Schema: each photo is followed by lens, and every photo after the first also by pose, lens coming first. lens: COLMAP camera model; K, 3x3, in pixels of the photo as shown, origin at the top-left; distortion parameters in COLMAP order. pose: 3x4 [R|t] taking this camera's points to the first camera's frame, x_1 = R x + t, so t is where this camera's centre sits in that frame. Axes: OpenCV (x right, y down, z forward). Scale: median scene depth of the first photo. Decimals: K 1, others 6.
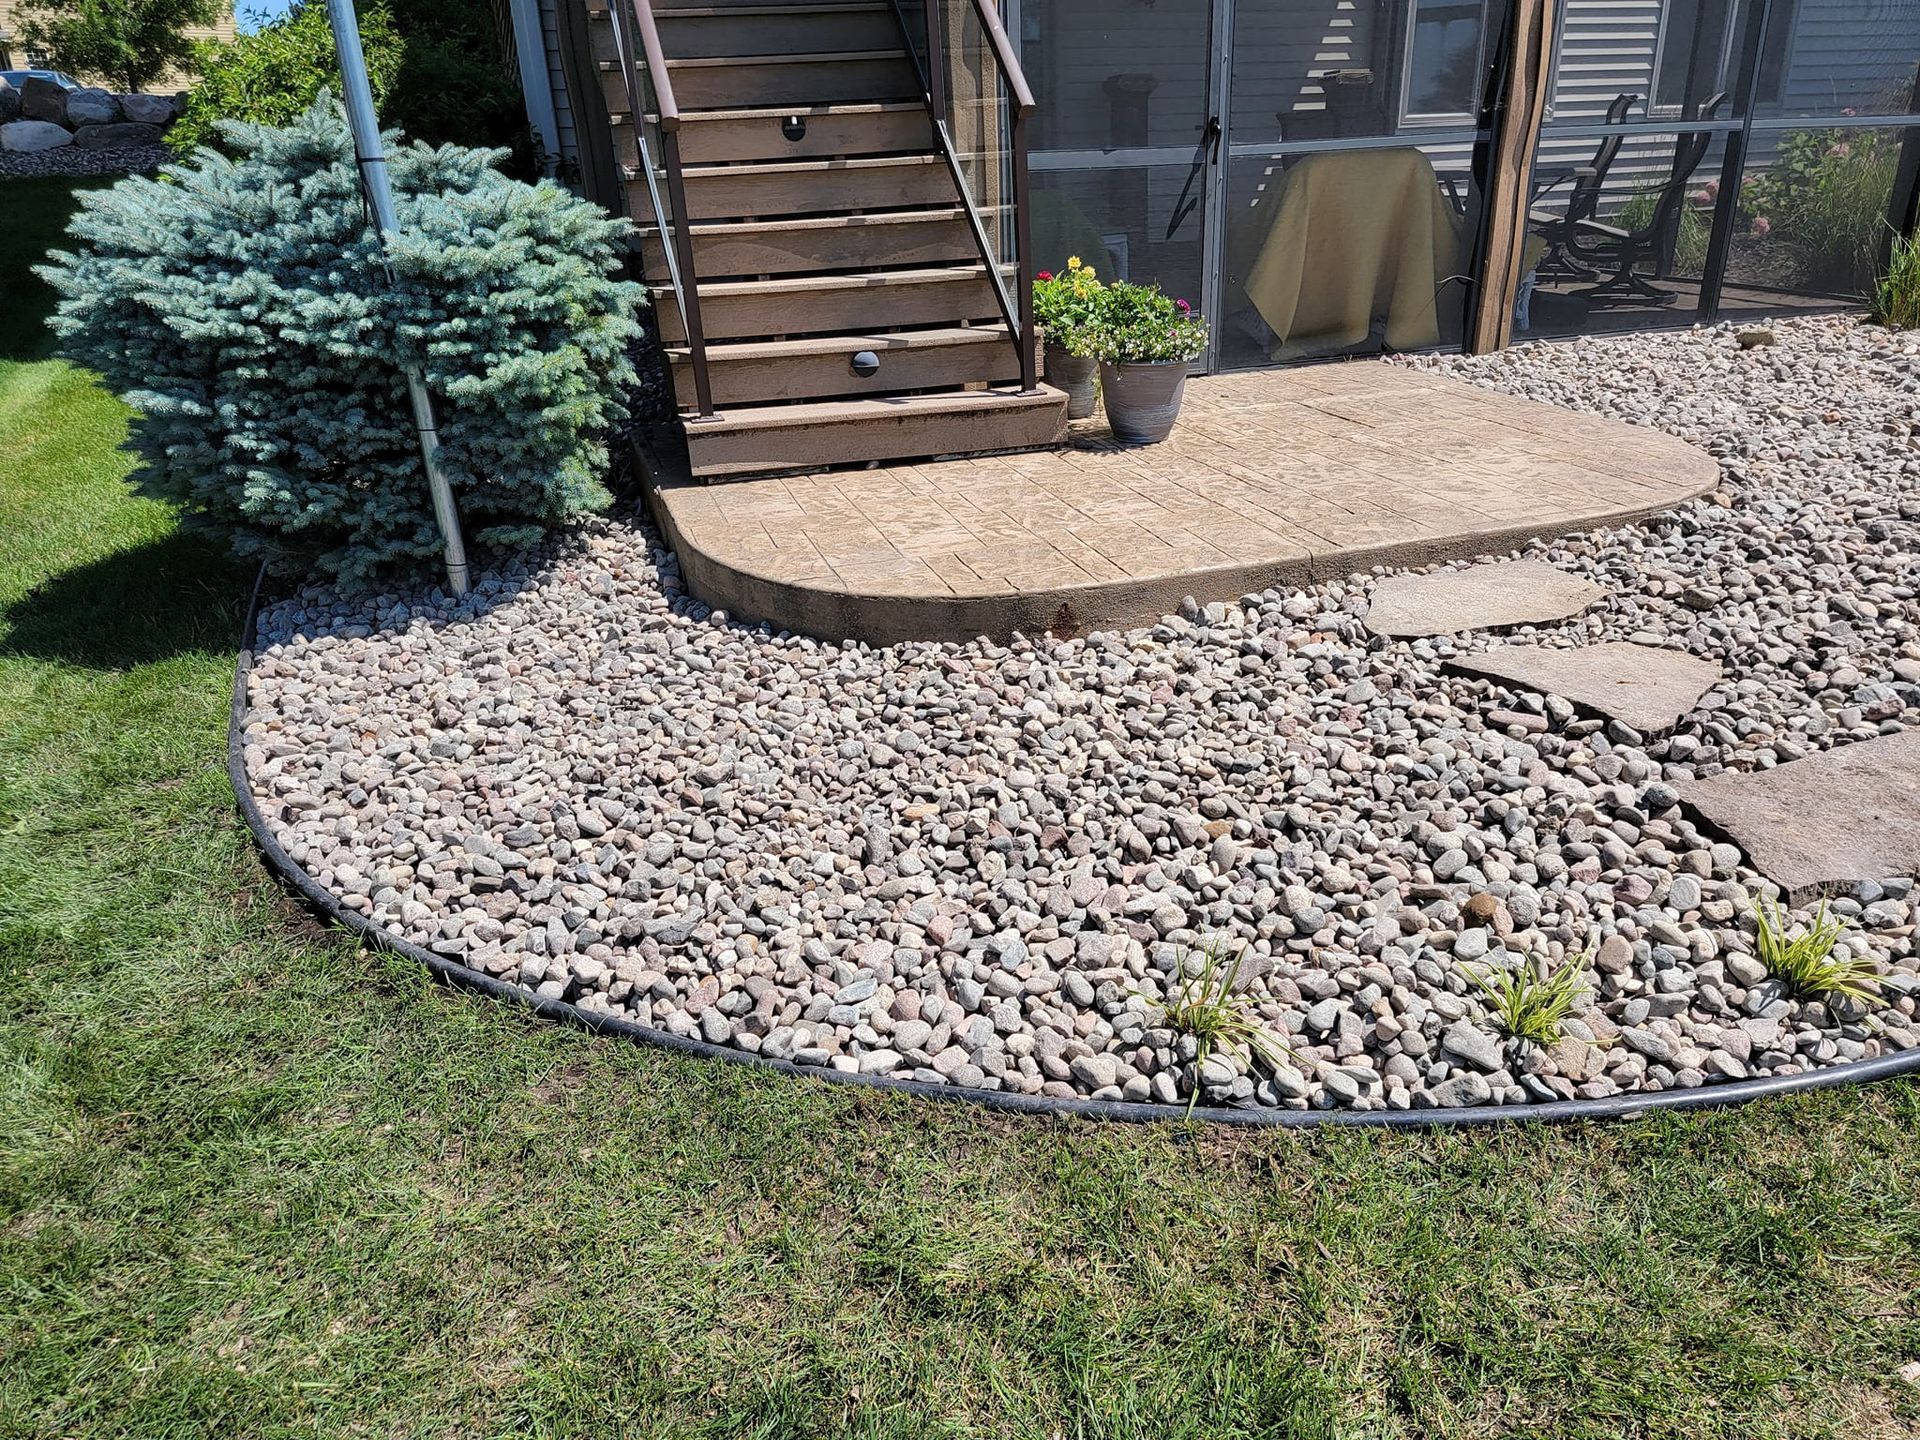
lens RADIAL K [[1351.7, 0, 960.0], [0, 1351.7, 720.0], [0, 0, 1]] dist [0.003376, -0.033385]
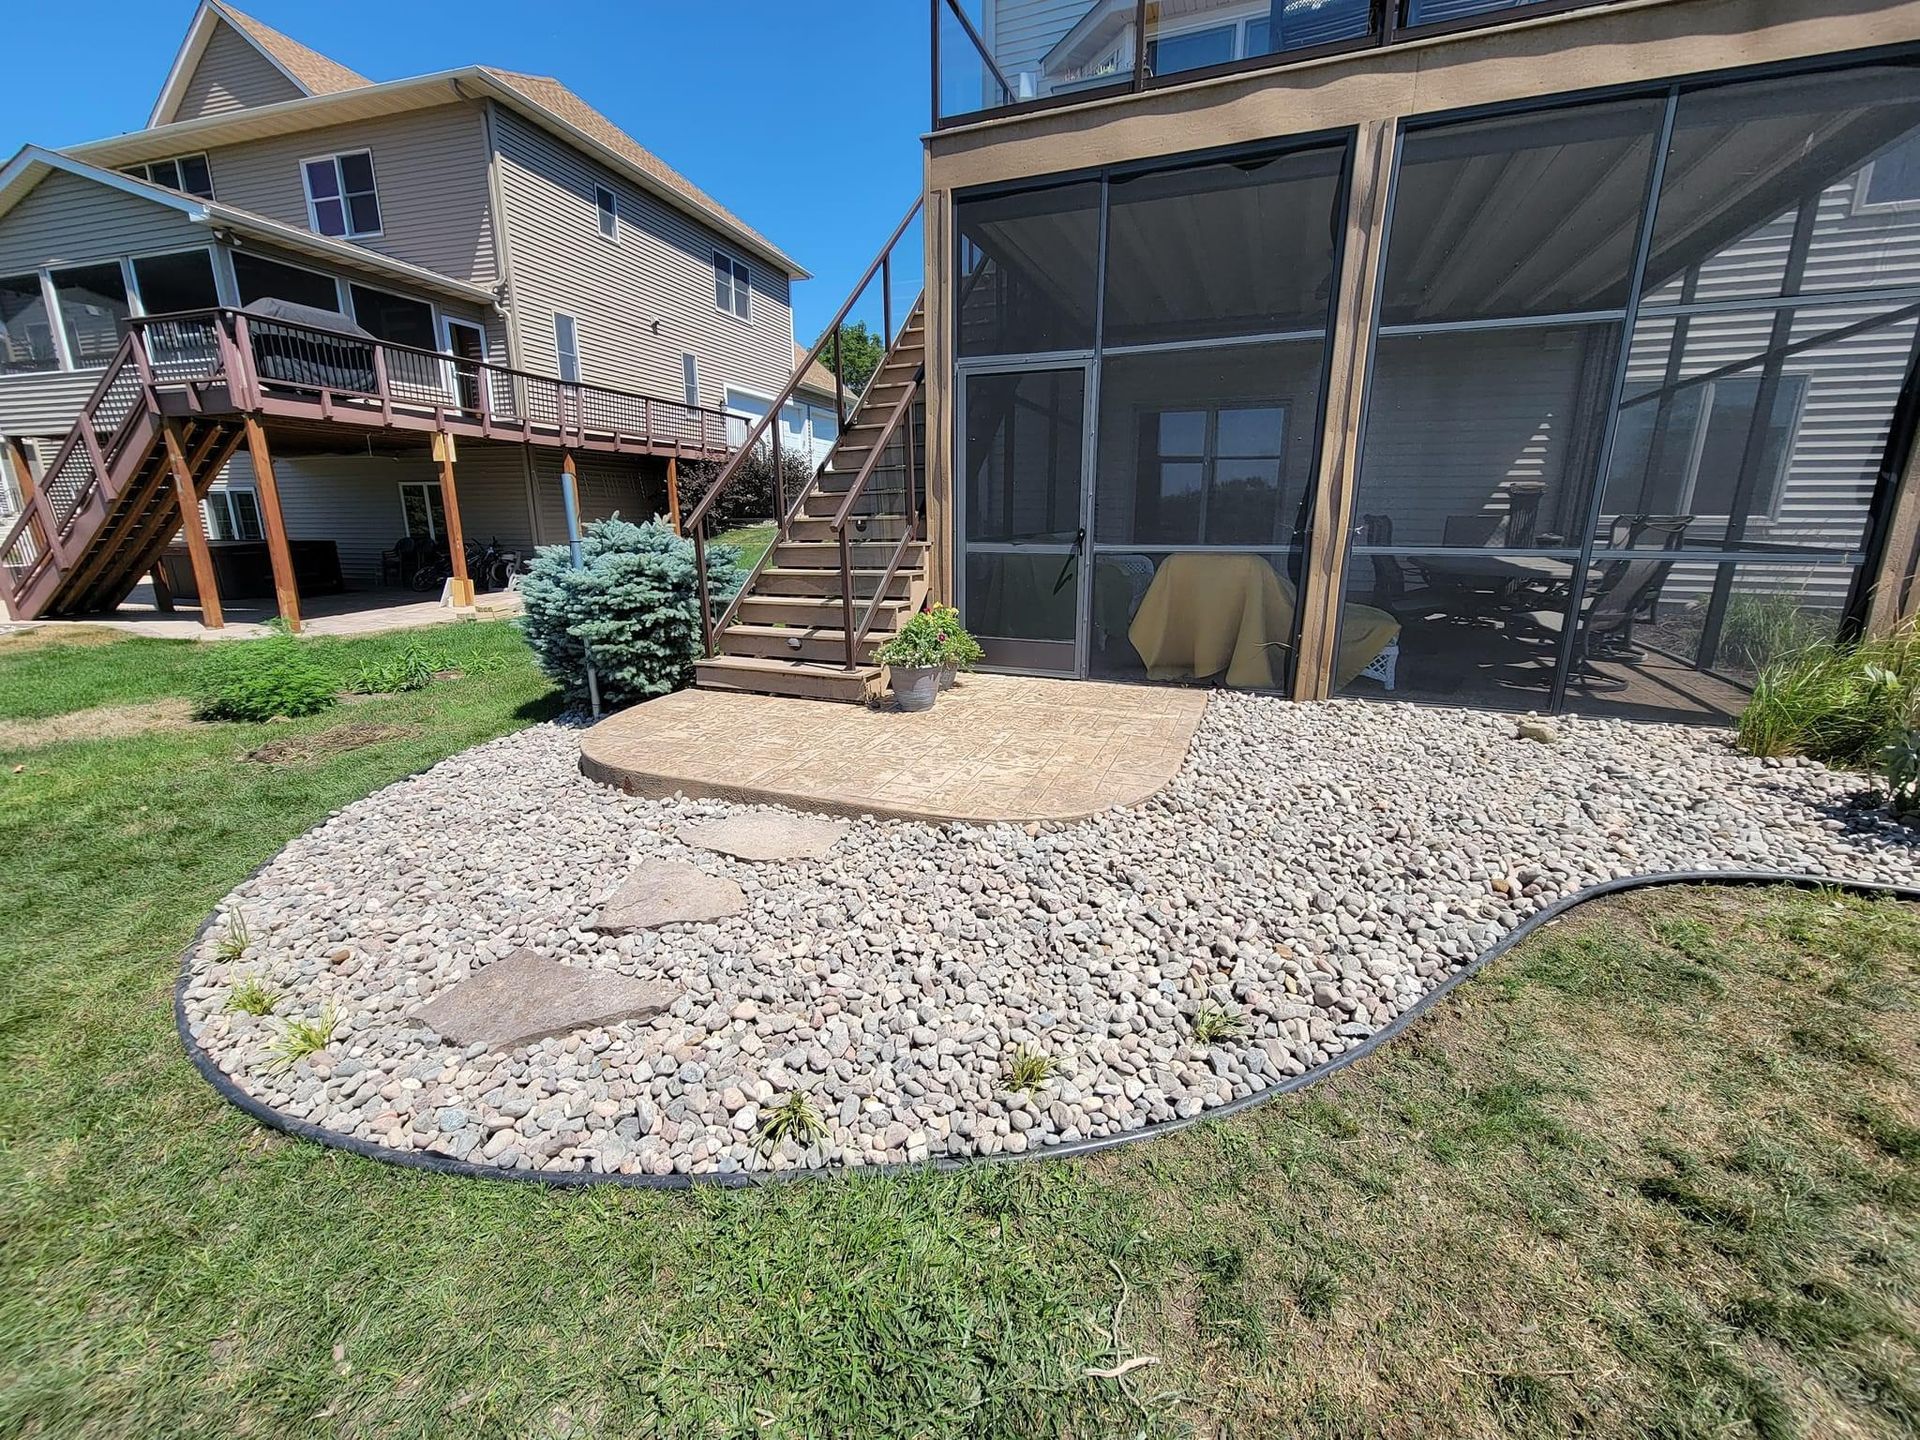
lens RADIAL K [[784.8, 0, 960.0], [0, 784.8, 720.0], [0, 0, 1]] dist [-0.000422, -0.000109]
pose [[0.797928, 0.200870, -0.568297, 0.690100], [-0.266604, 0.963211, -0.033874, -0.162685], [0.540586, 0.178540, 0.822126, 0.198737]]
